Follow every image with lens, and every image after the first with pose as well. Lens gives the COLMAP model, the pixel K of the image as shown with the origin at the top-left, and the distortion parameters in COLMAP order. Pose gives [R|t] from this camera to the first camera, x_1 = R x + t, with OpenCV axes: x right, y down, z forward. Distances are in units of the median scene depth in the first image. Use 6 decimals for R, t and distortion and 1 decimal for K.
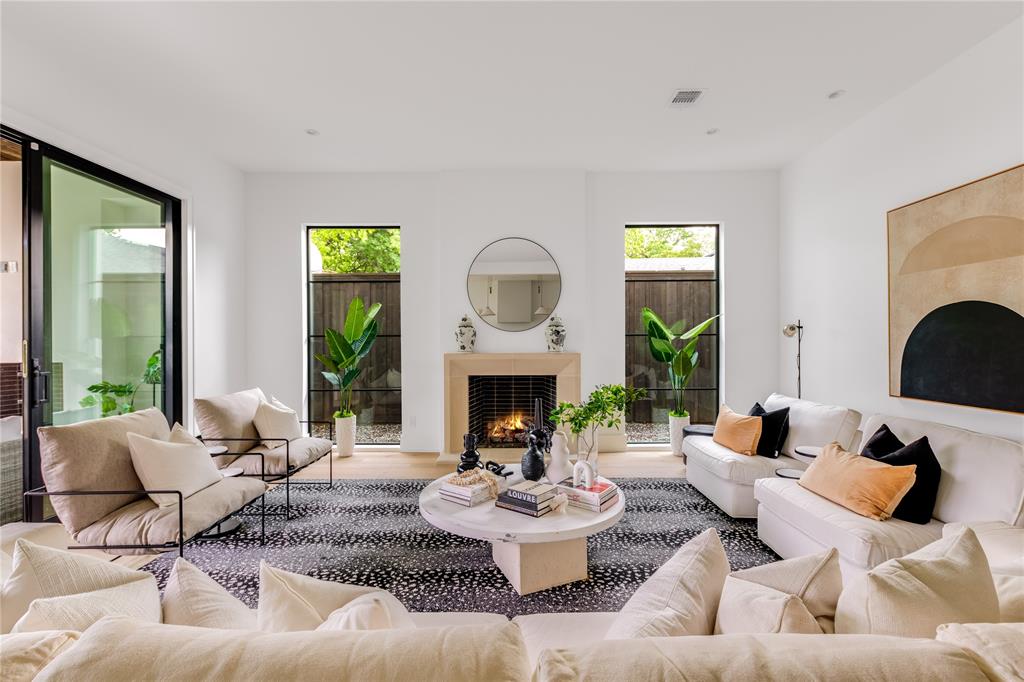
lens RADIAL K [[424.3, 0, 515.7], [0, 424.3, 336.7], [0, 0, 1]] dist [0.000046, -0.000224]
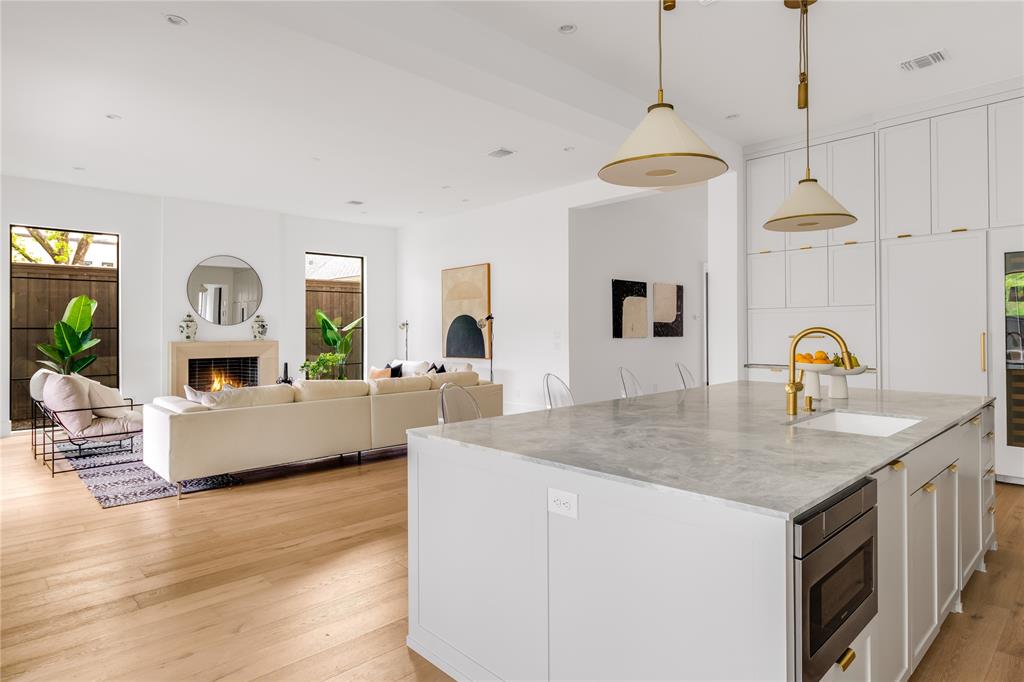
lens RADIAL K [[590.0, 0, 512.2], [0, 590.0, 331.0], [0, 0, 1]] dist [0.001816, 0.000501]
pose [[0.725526, -0.001312, 0.688193, -0.647457], [-0.000339, 0.999997, 0.002264, 0.001860], [-0.688194, -0.001876, 0.725524, -0.997948]]
